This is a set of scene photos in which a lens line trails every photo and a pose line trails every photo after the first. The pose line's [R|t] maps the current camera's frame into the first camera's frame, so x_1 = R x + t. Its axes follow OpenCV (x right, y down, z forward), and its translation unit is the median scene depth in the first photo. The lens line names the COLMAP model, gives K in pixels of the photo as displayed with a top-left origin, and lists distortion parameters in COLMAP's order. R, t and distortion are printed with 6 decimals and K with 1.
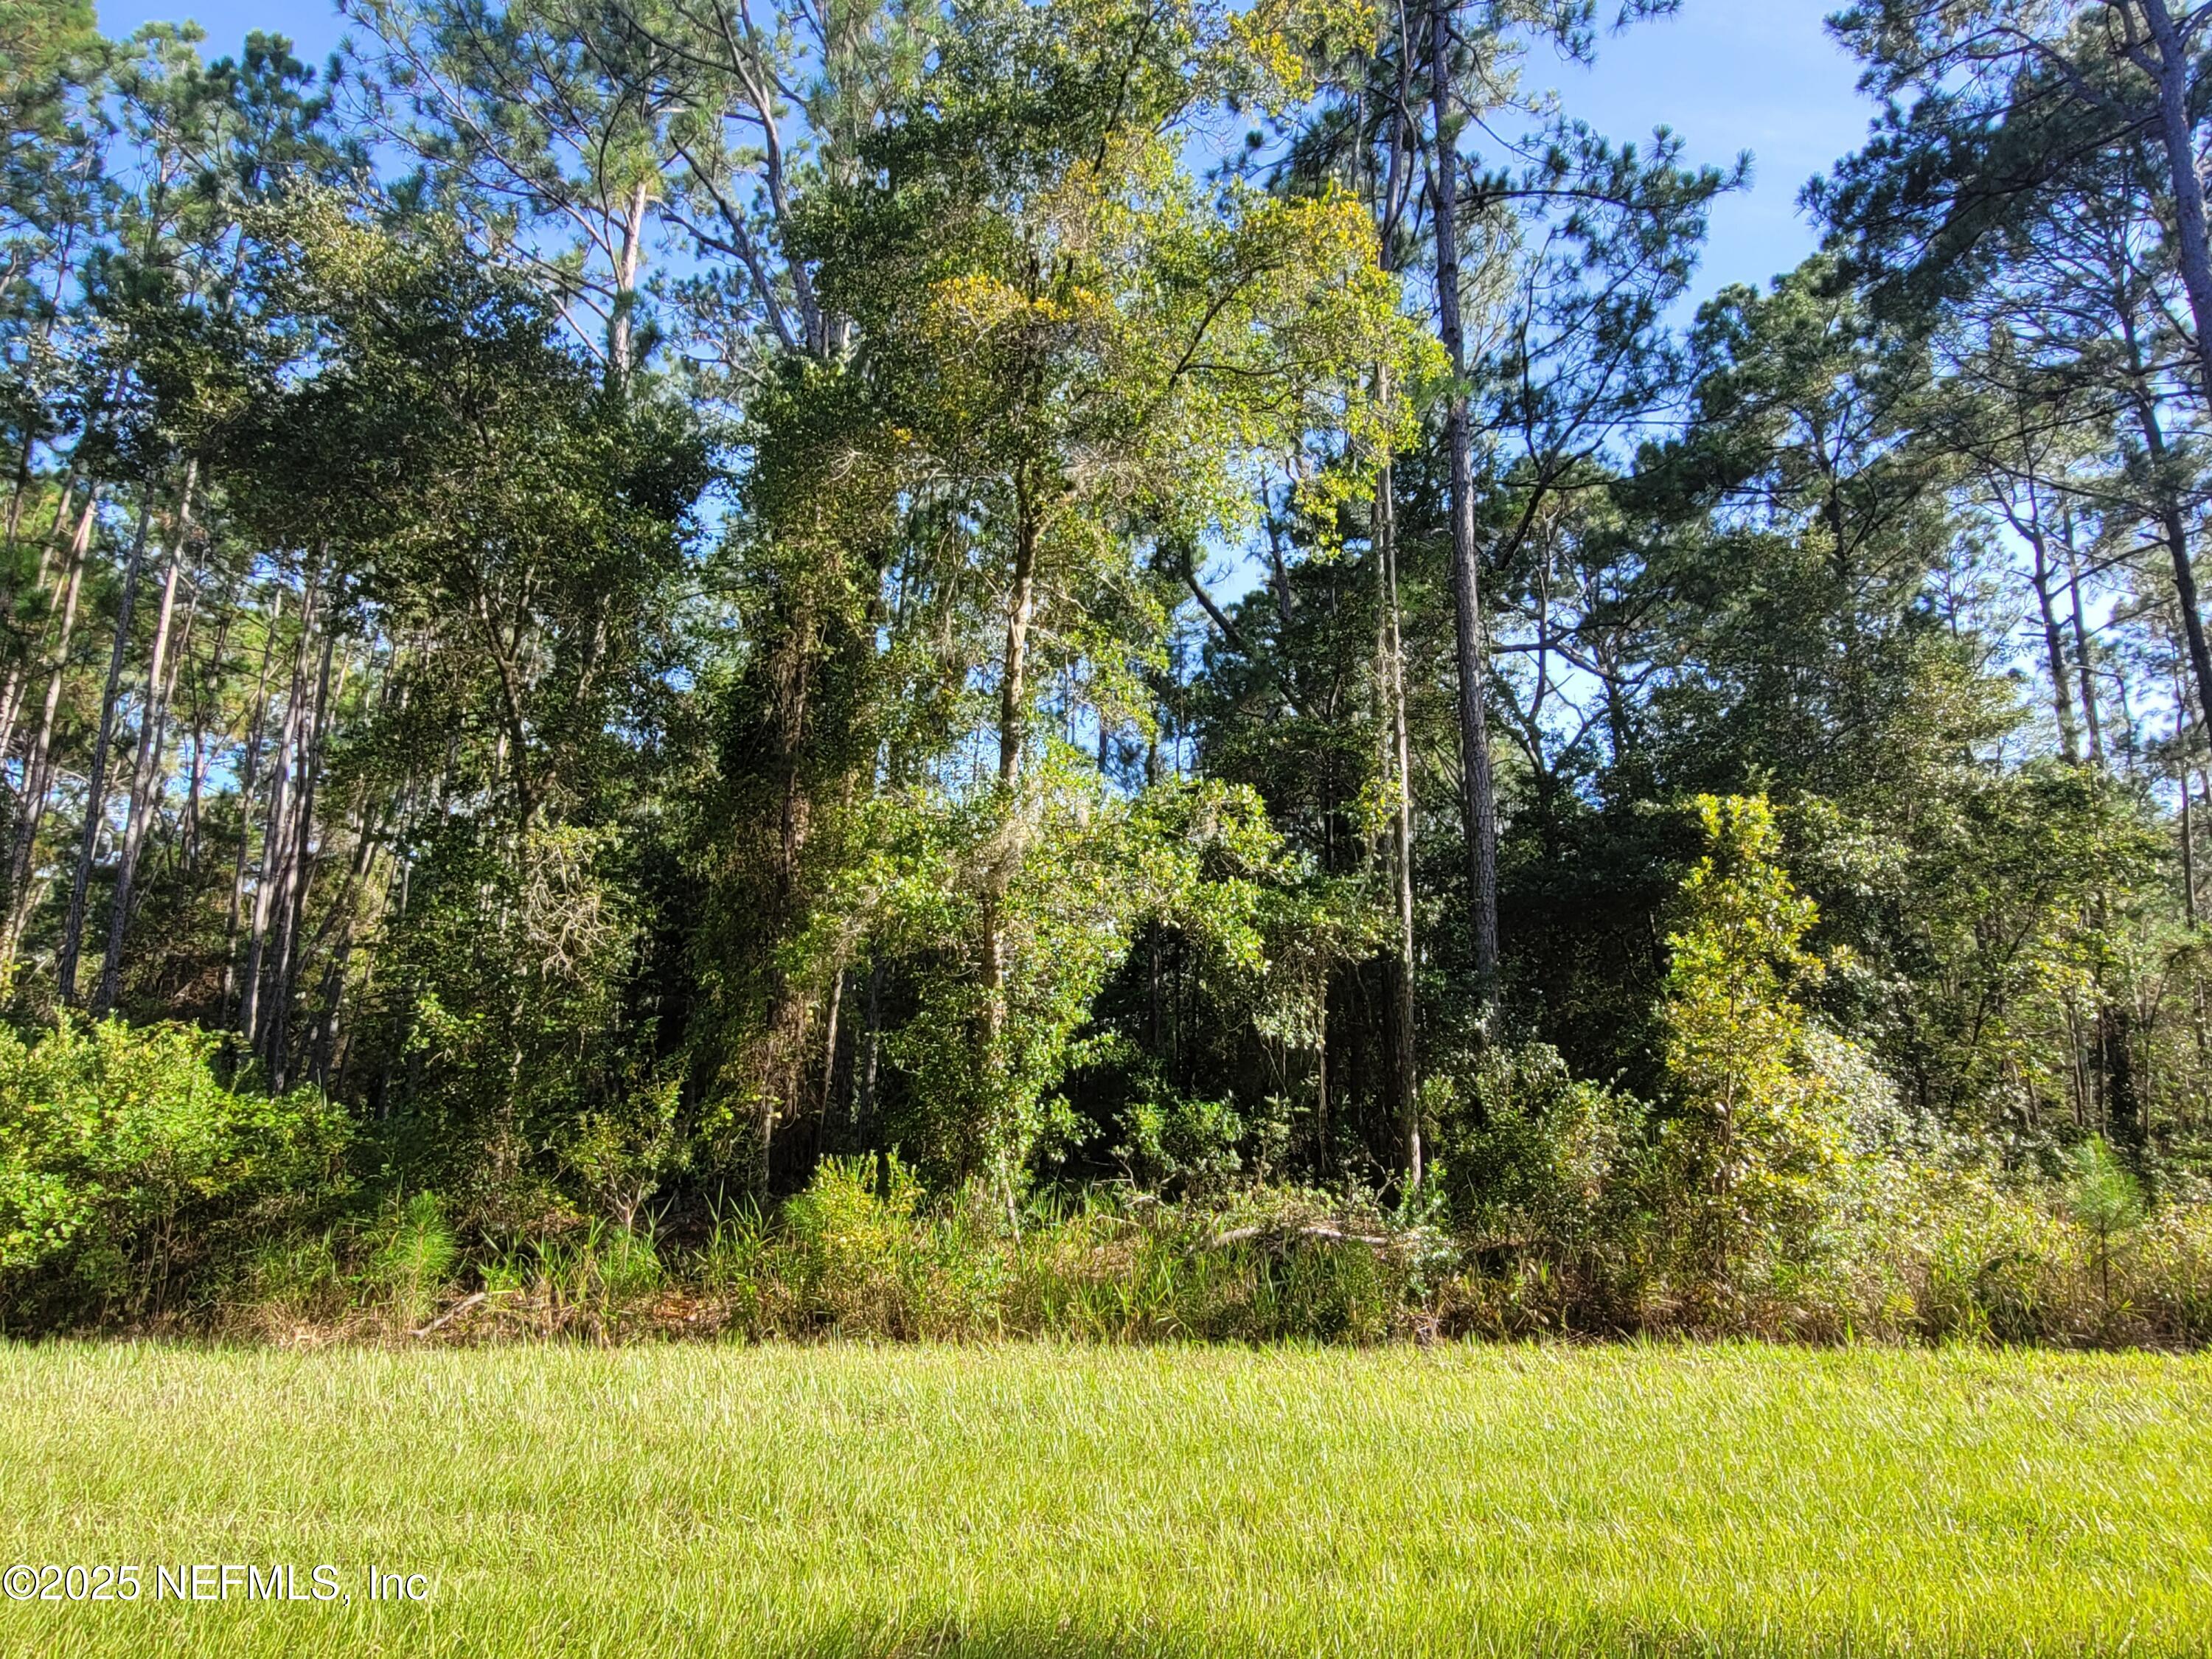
lens RADIAL K [[1338.7, 0, 1100.3], [0, 1338.7, 812.6], [0, 0, 1]] dist [0.005040, 0.001782]
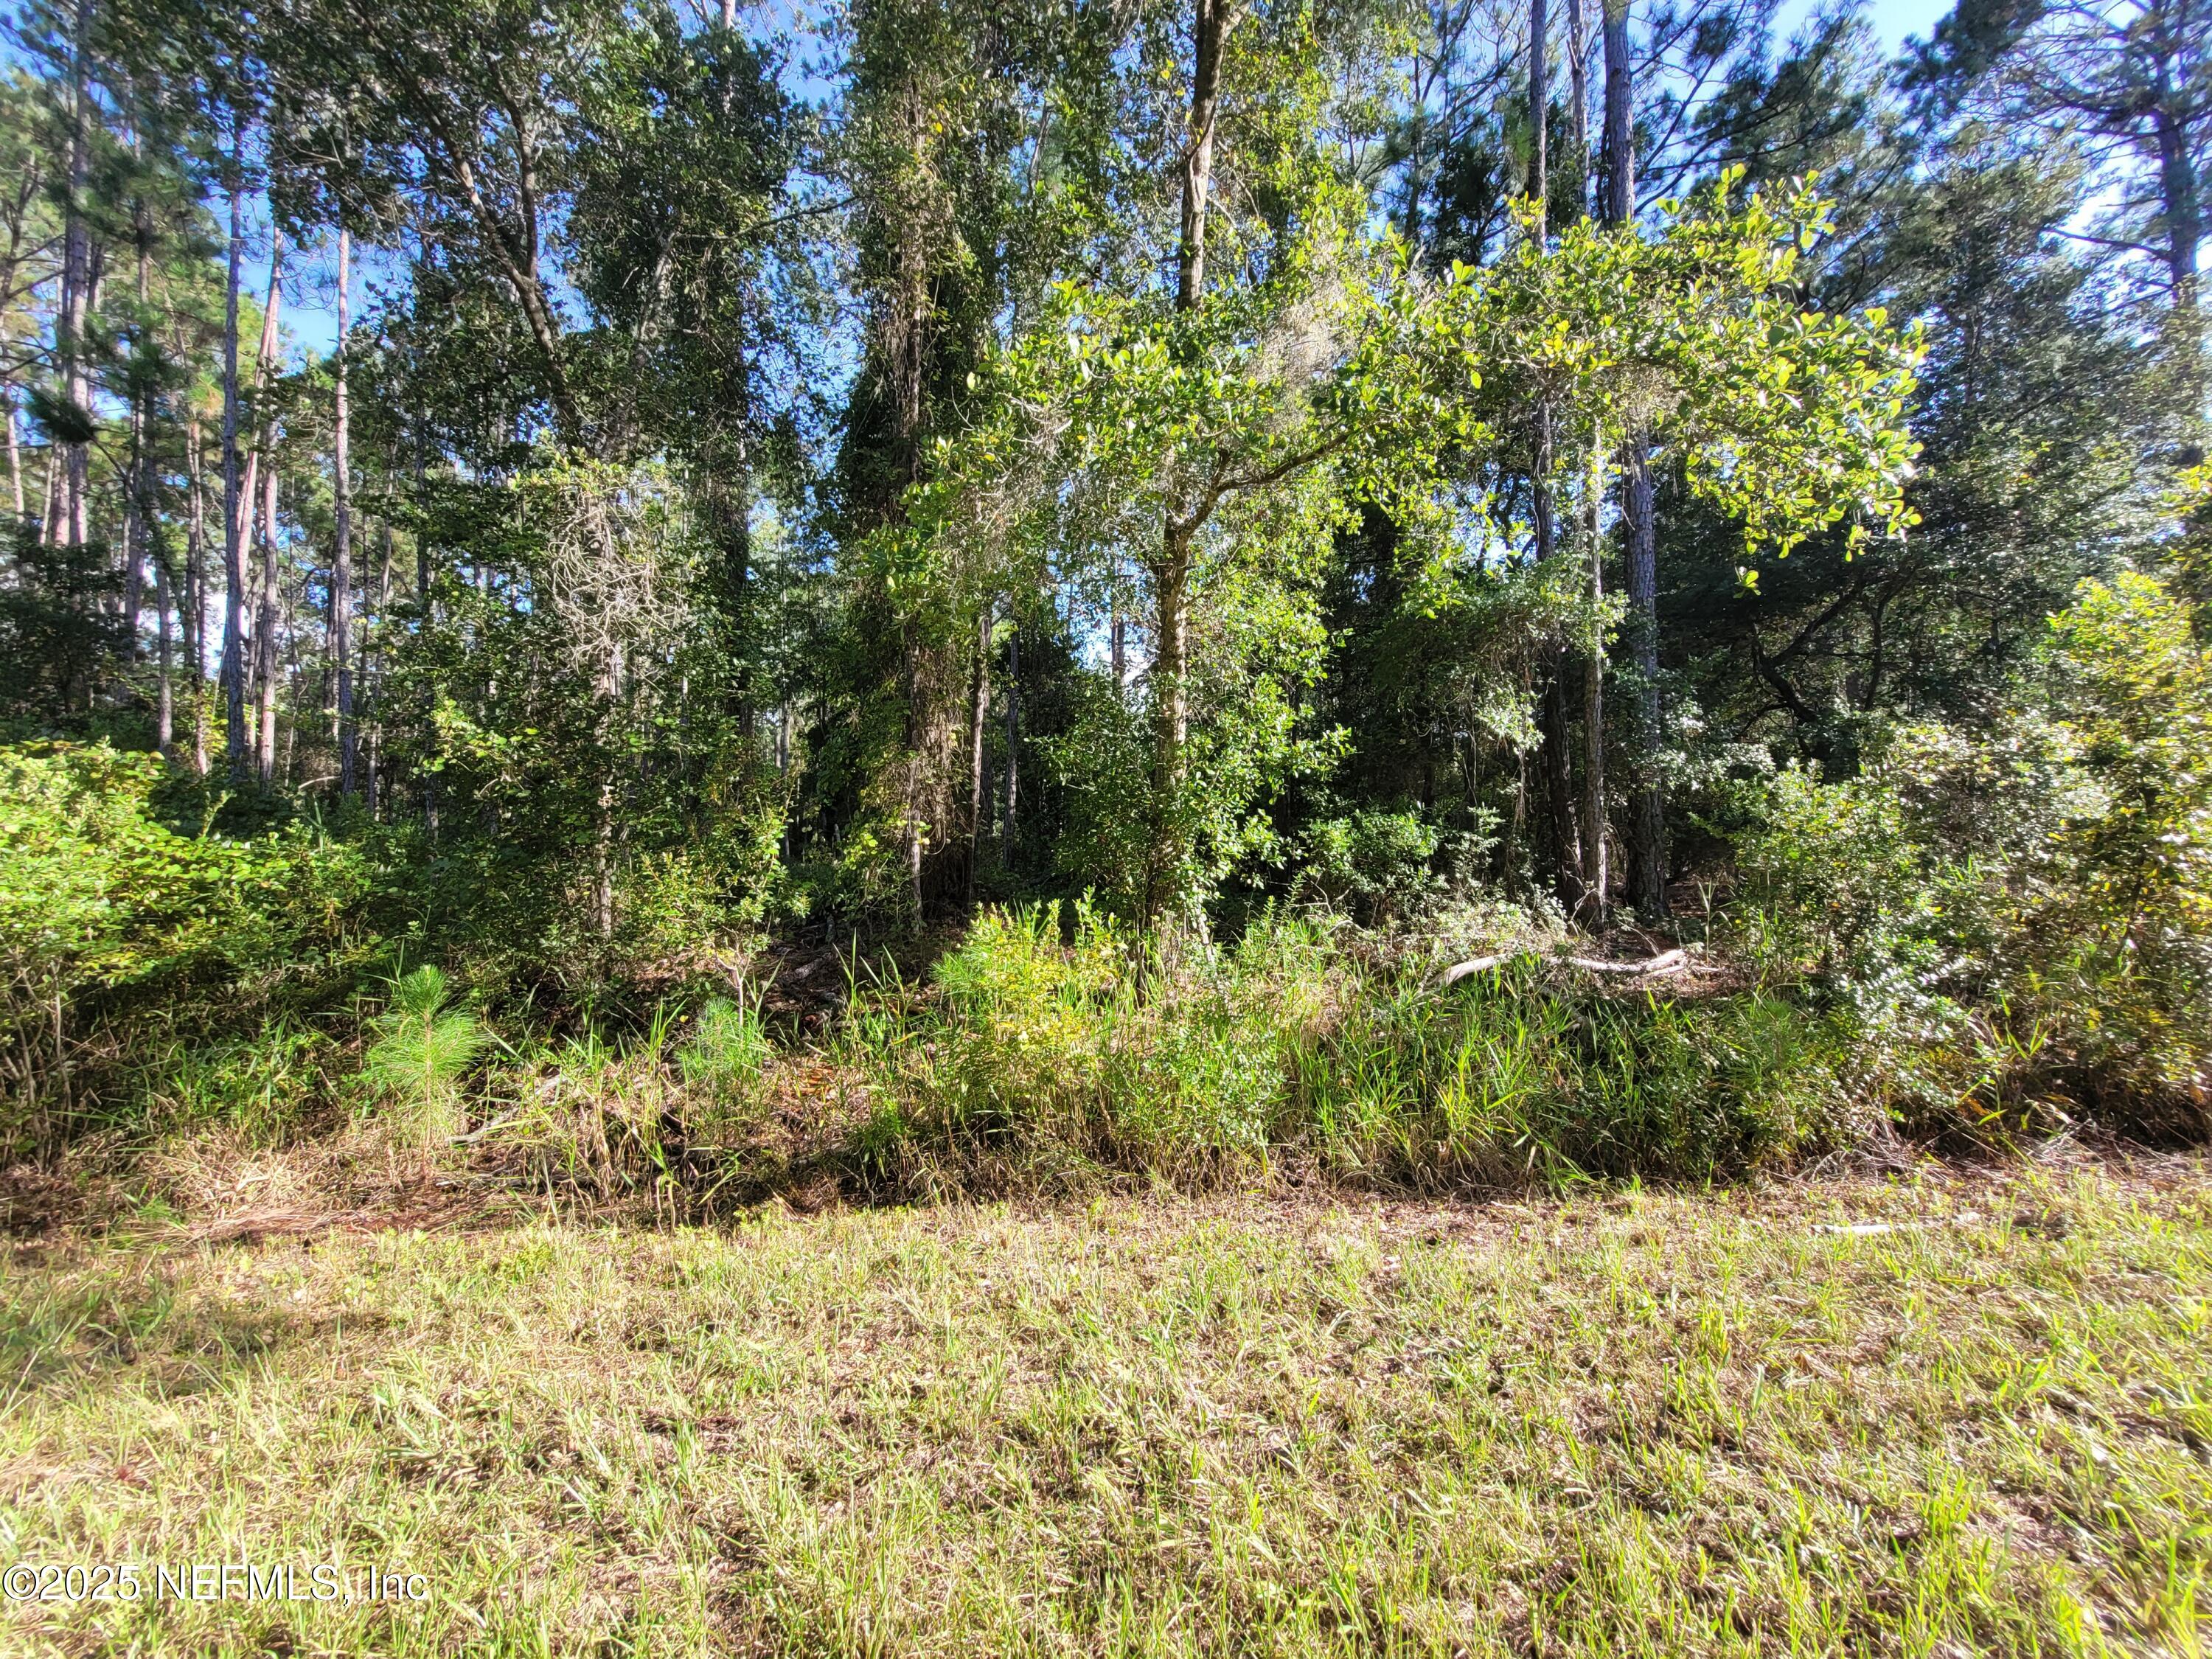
lens RADIAL K [[902.9, 0, 1105.7], [0, 902.9, 805.6], [0, 0, 1]] dist [0.000234, 0.000067]
pose [[0.998406, -0.027629, -0.049222, -0.094262], [0.036818, 0.979740, 0.196859, 0.092434], [0.042785, -0.198357, 0.979195, 0.440999]]
